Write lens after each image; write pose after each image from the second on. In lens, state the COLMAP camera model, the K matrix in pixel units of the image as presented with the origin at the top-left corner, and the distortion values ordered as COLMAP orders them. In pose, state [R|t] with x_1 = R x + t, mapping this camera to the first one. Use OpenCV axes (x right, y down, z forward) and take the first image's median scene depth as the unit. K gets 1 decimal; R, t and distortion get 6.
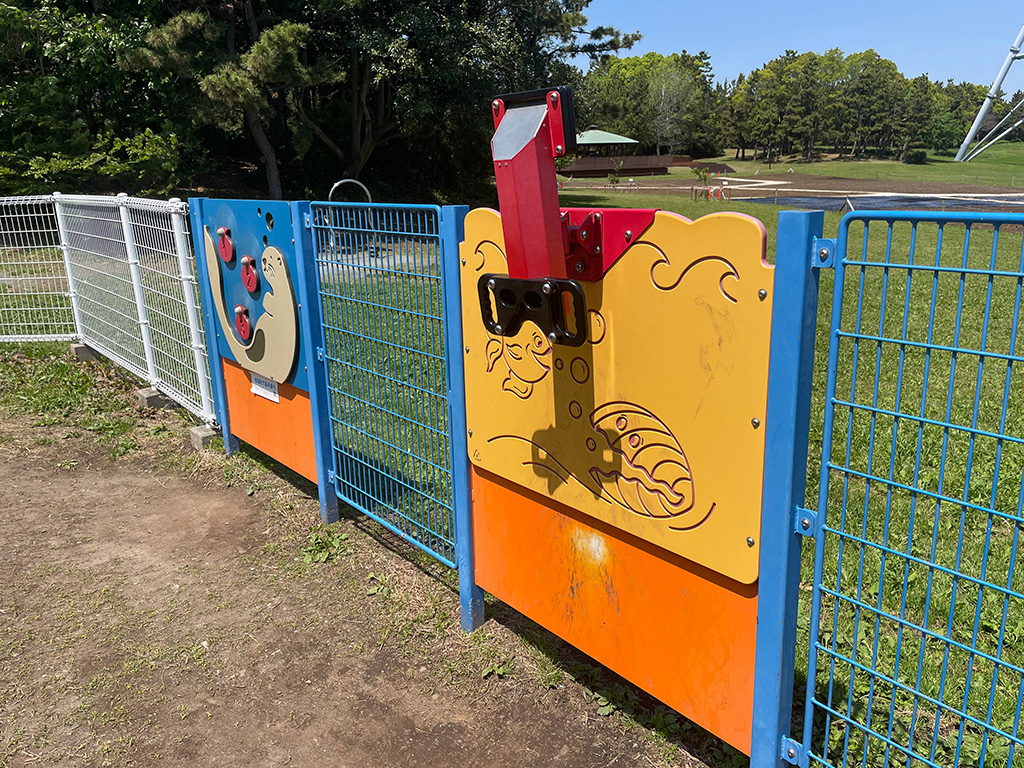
lens RADIAL K [[784.3, 0, 519.6], [0, 784.3, 382.4], [0, 0, 1]] dist [0.055939, -0.104434]
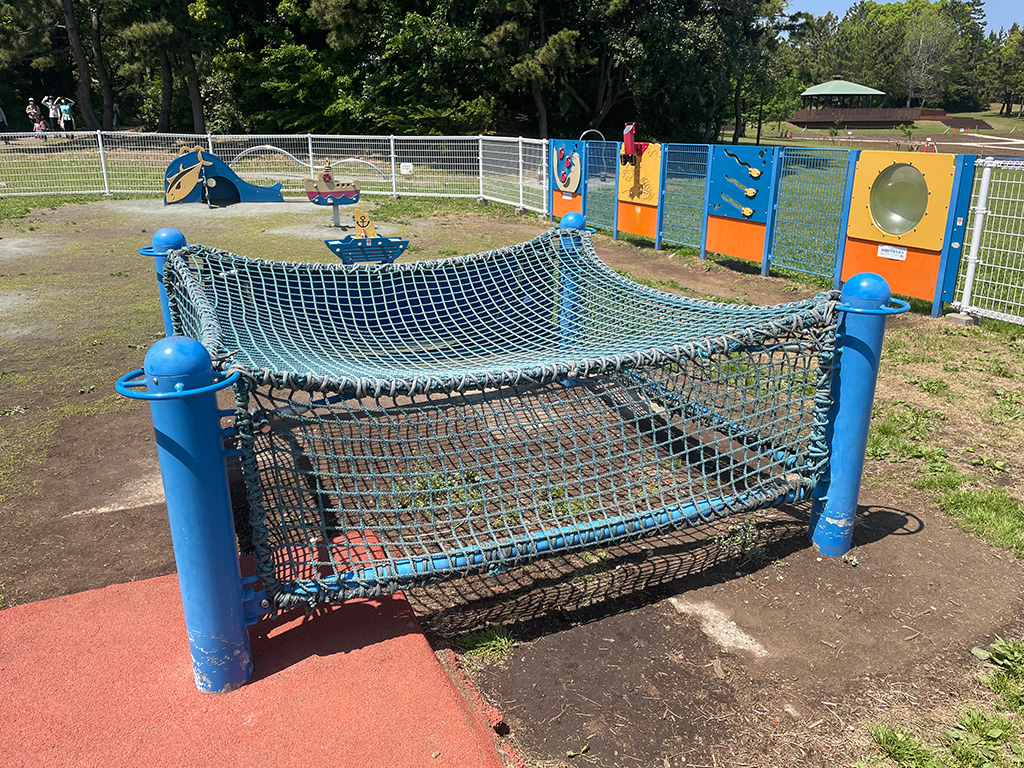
lens RADIAL K [[784.3, 0, 519.6], [0, 784.3, 382.4], [0, 0, 1]] dist [0.055939, -0.104434]
pose [[0.958348, 0.113332, -0.262154, 0.117003], [-0.096529, 0.992413, 0.076153, 0.142832], [0.268796, -0.047676, 0.962017, -0.598443]]
